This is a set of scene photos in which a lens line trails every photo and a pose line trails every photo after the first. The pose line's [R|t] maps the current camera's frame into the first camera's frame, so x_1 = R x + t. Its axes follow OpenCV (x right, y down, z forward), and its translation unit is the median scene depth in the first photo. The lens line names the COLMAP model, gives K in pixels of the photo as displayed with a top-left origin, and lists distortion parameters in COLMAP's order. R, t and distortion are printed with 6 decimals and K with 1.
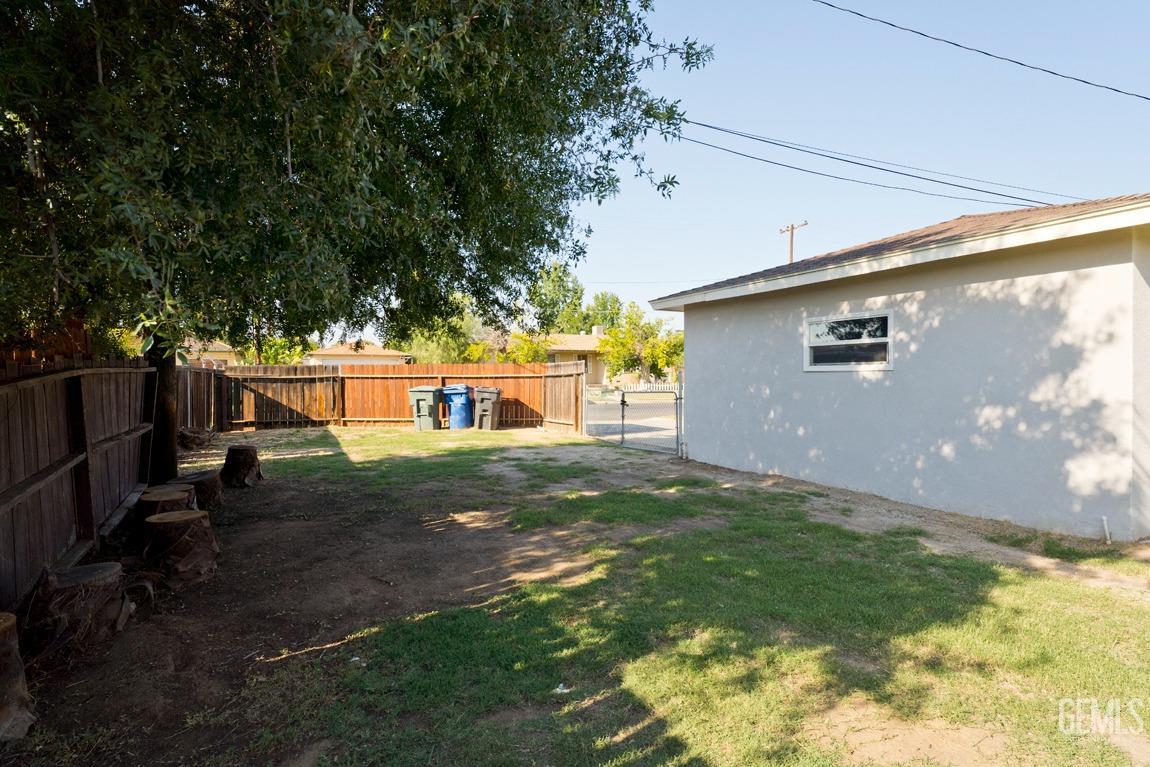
lens RADIAL K [[578.3, 0, 576.9], [0, 578.3, 378.0], [0, 0, 1]] dist [-0.003989, -0.000427]
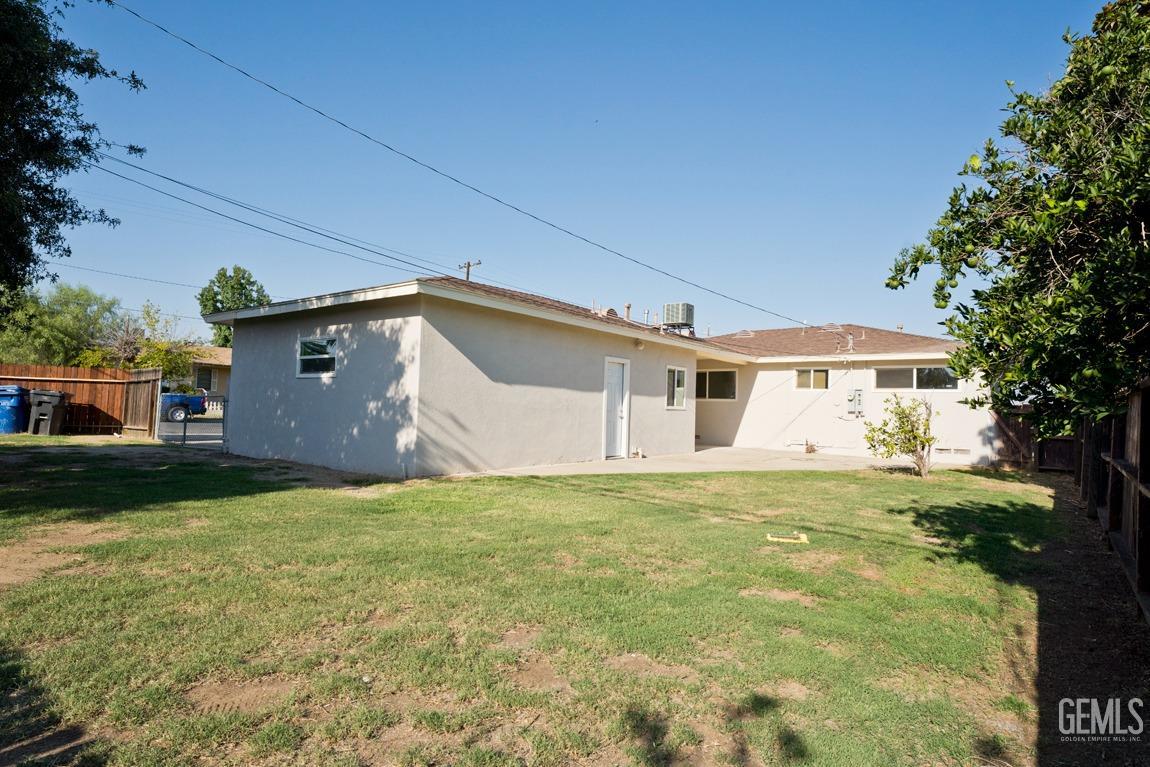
lens RADIAL K [[609.1, 0, 574.1], [0, 609.1, 388.3], [0, 0, 1]] dist [0.004100, 0.001093]
pose [[0.902349, 0.048347, 0.428286, 0.438349], [-0.034061, 0.998580, -0.040961, 0.055633], [-0.429659, 0.022373, 0.902714, -0.621474]]
